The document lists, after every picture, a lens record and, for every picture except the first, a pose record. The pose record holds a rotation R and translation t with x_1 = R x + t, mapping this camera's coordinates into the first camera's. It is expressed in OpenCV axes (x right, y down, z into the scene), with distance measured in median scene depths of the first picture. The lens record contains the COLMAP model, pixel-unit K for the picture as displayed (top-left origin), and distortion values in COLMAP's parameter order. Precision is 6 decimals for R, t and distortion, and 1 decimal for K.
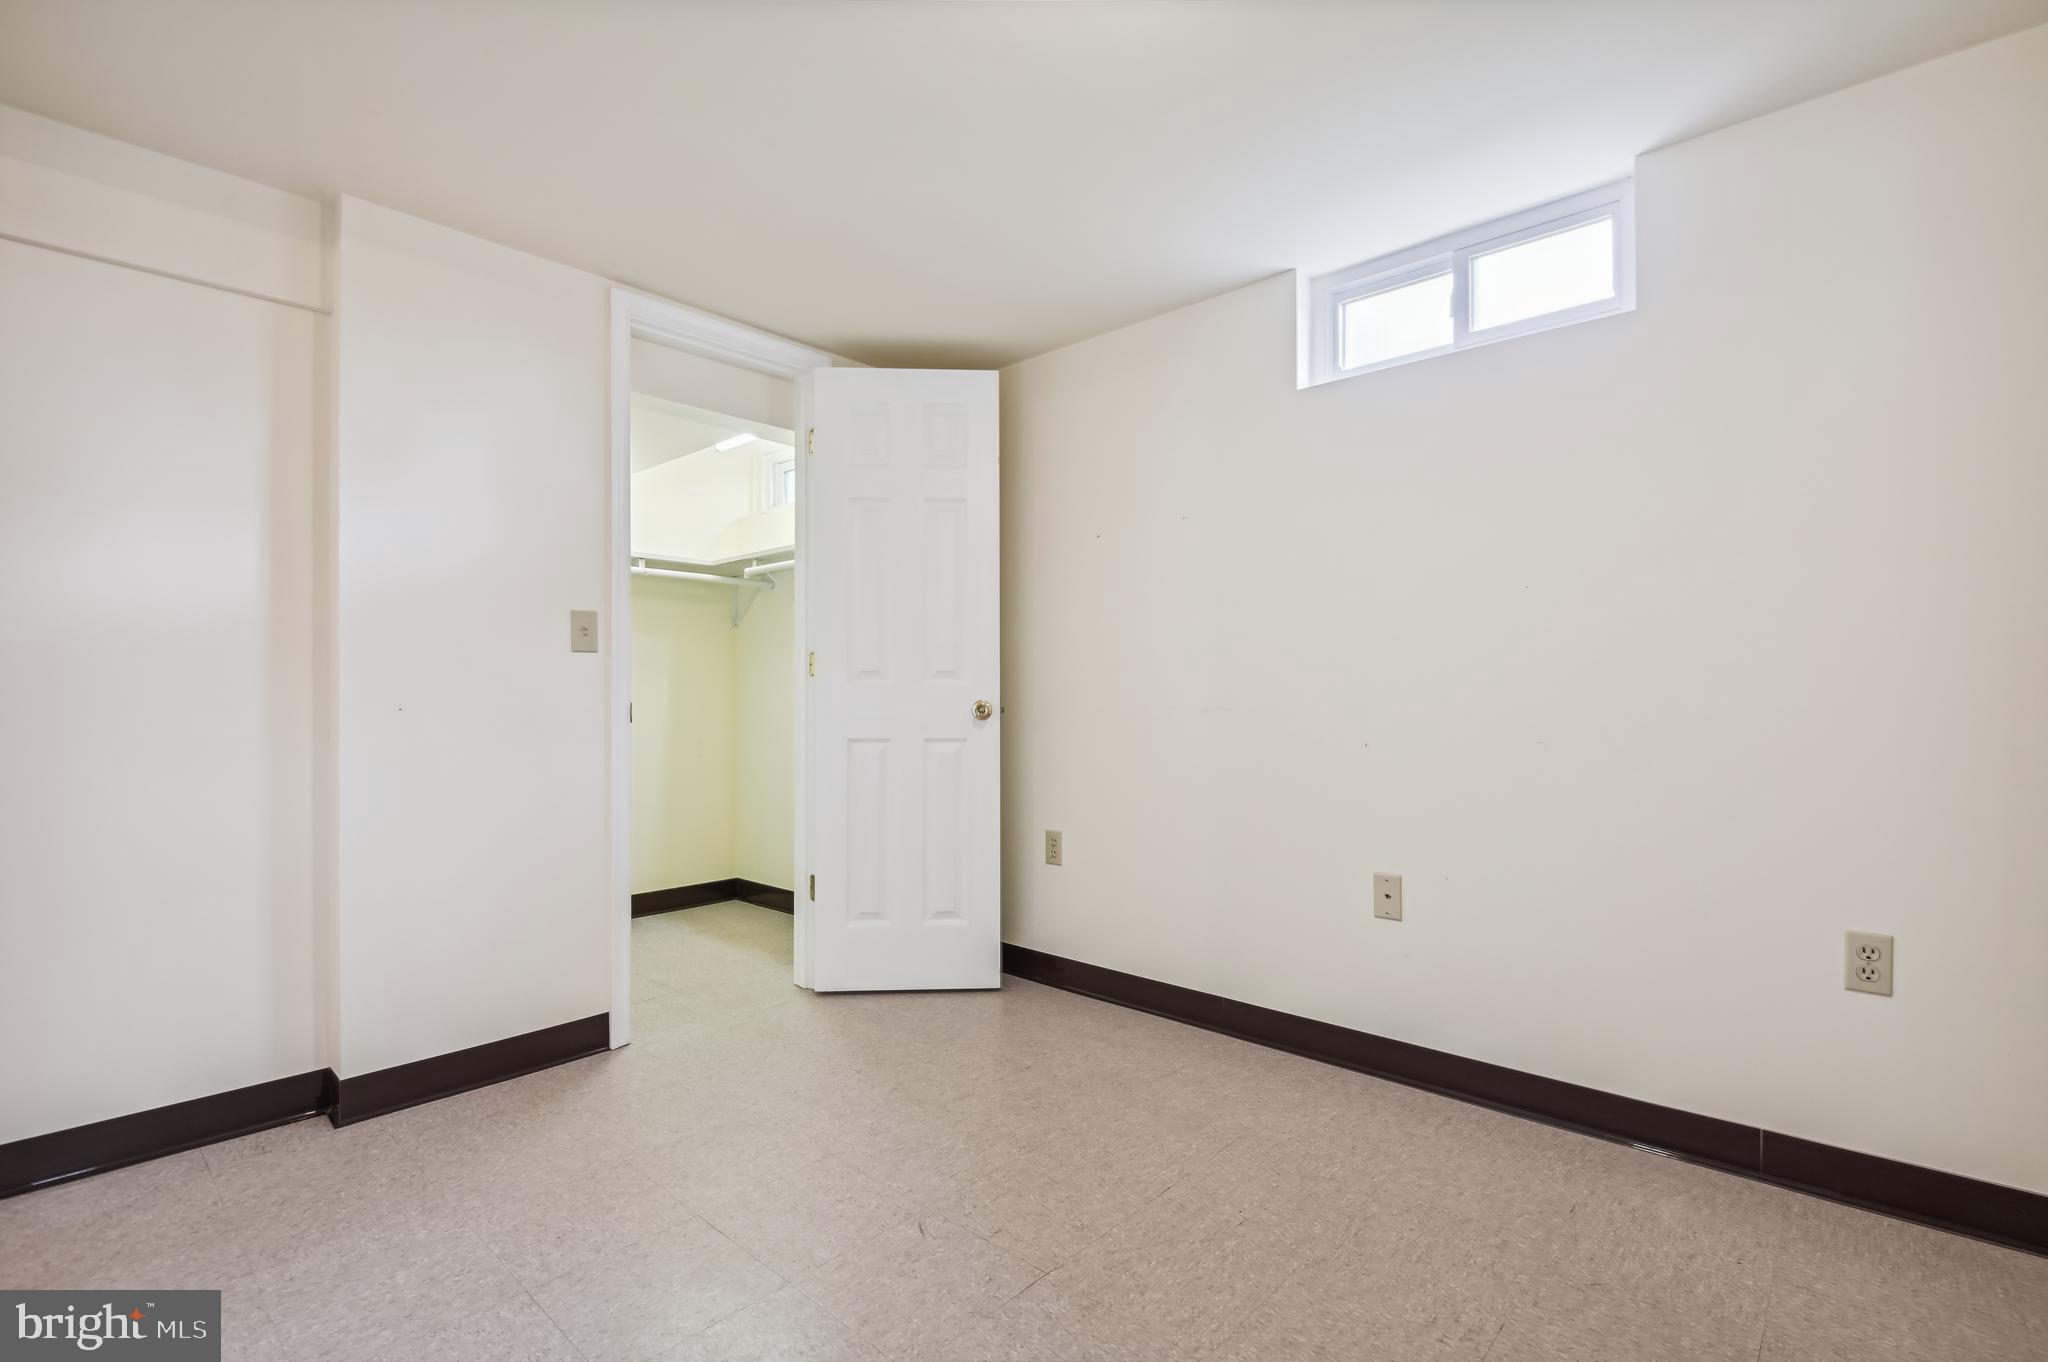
lens RADIAL K [[944.8, 0, 1029.8], [0, 944.8, 679.3], [0, 0, 1]] dist [0.003393, -0.005413]
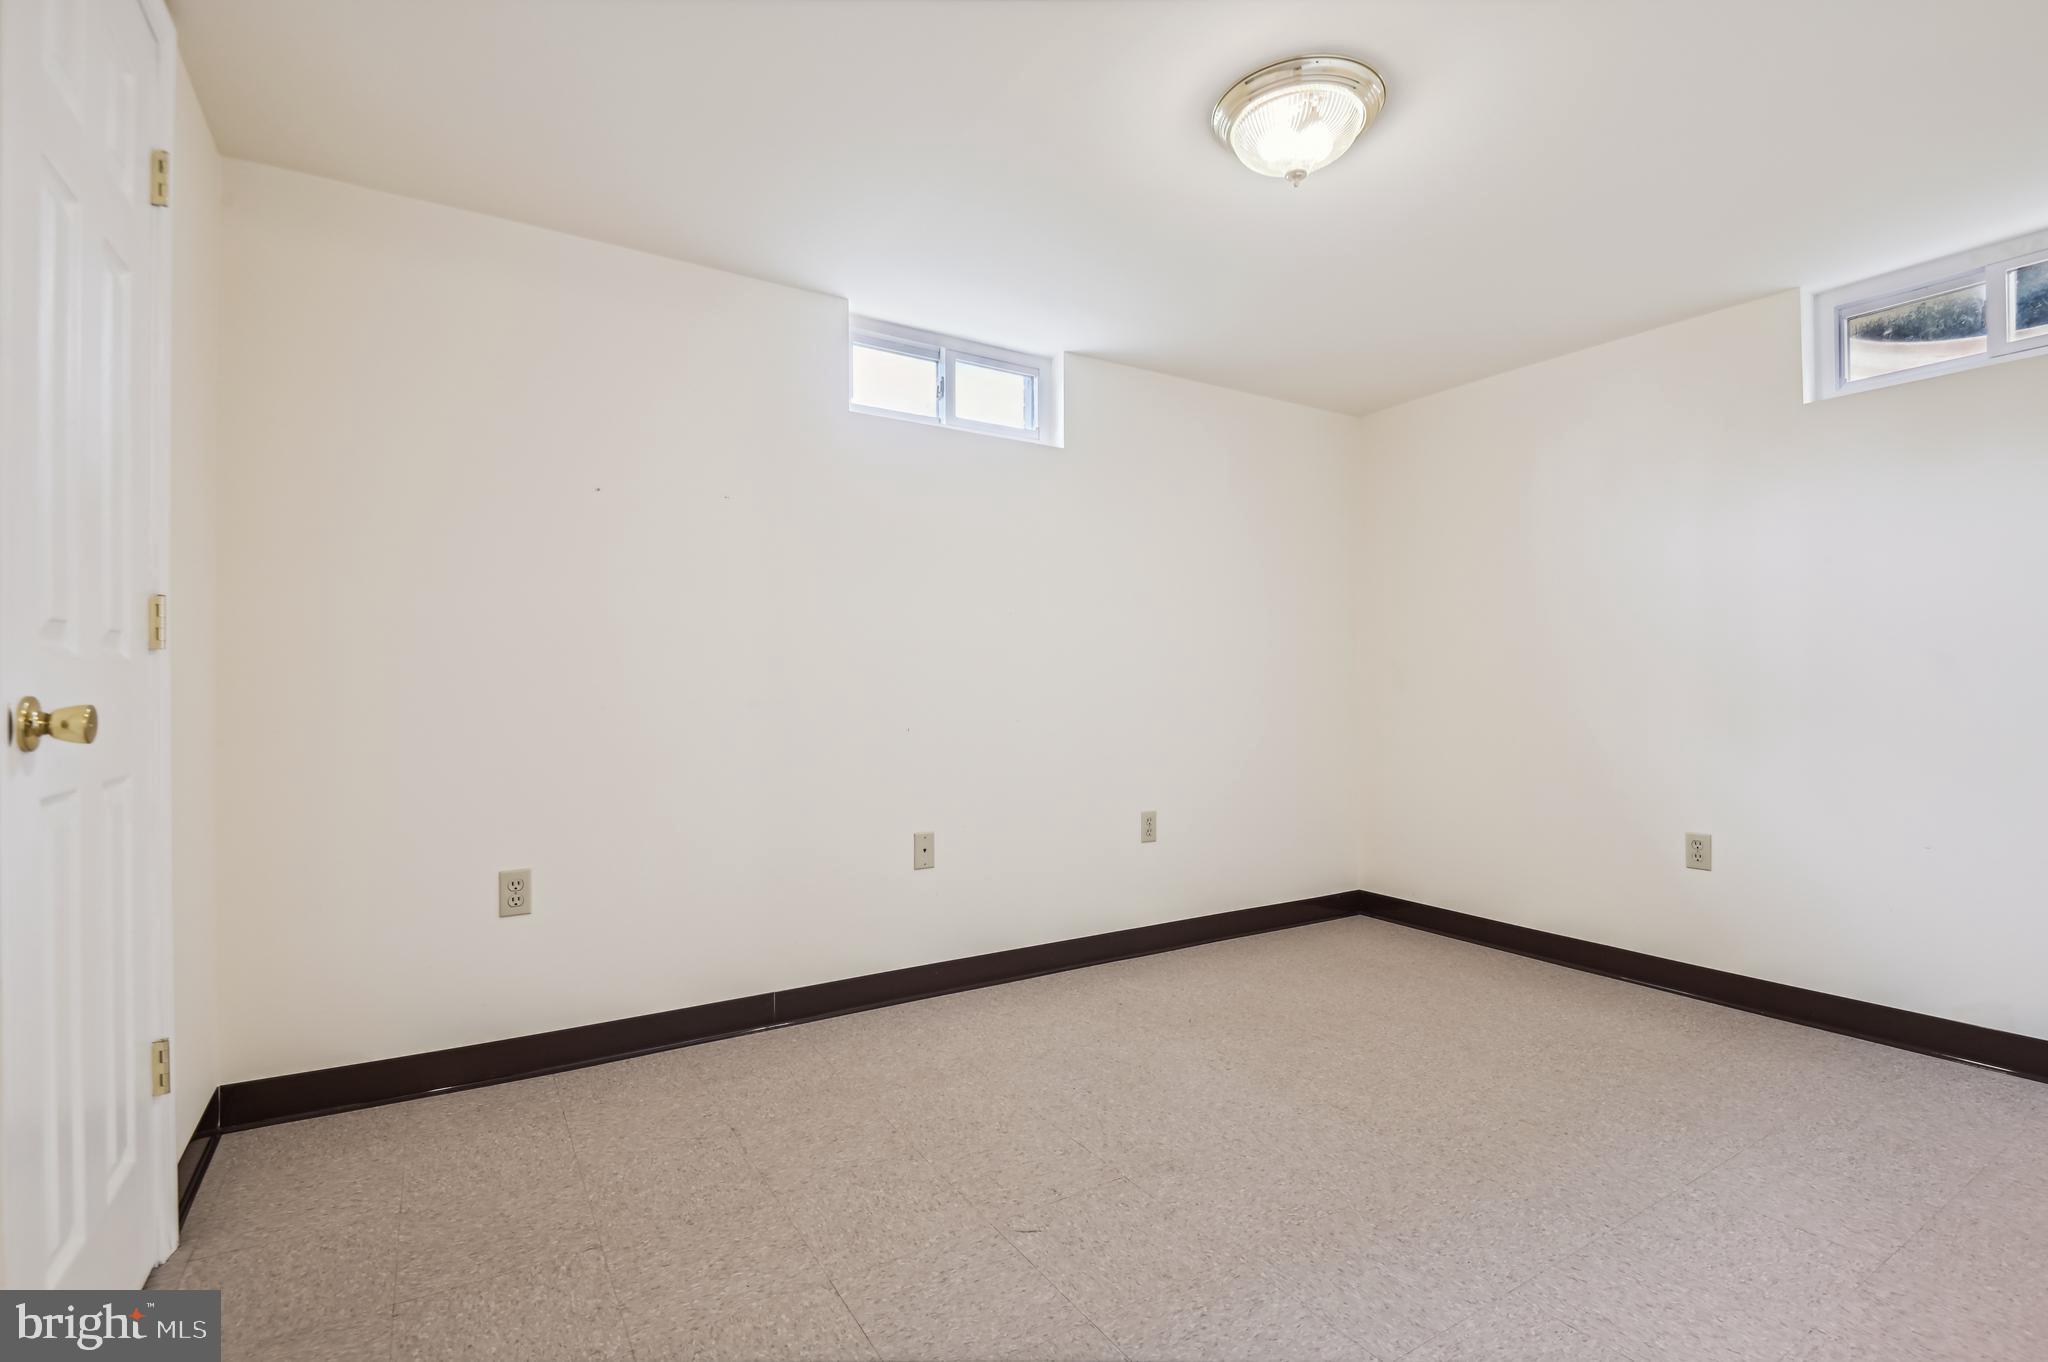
lens RADIAL K [[944.8, 0, 1027.1], [0, 944.8, 681.2], [0, 0, 1]] dist [0.003393, -0.005413]
pose [[0.281926, -0.012445, 0.959355, -0.831344], [-0.012363, 0.999786, 0.016602, -0.020717], [-0.959356, -0.016541, 0.281712, 0.555581]]
